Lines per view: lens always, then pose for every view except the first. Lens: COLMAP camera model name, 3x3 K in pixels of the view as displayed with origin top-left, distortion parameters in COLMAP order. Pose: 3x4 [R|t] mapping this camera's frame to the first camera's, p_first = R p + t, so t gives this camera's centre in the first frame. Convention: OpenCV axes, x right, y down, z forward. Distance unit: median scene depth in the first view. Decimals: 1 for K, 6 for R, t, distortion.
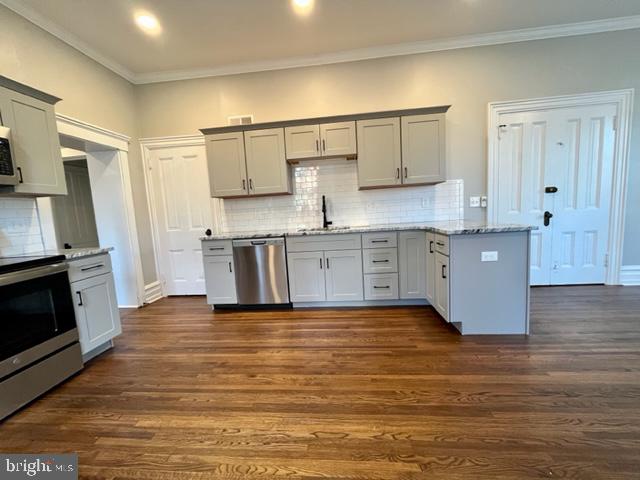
lens RADIAL K [[258.0, 0, 317.0], [0, 258.0, 237.7], [0, 0, 1]] dist [-0.002816, -0.001000]
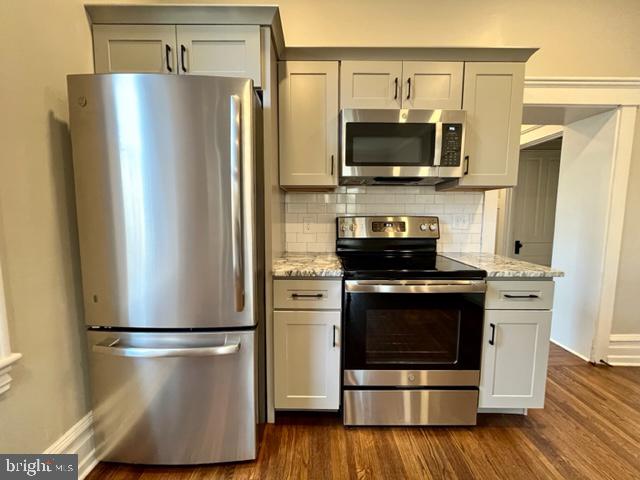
lens RADIAL K [[258.0, 0, 318.2], [0, 258.0, 234.8], [0, 0, 1]] dist [-0.002816, -0.001000]
pose [[0.087009, 0.145831, -0.985476, -0.197980], [-0.116581, 0.983921, 0.135307, -0.046158], [0.989363, 0.103115, 0.102611, 0.273971]]
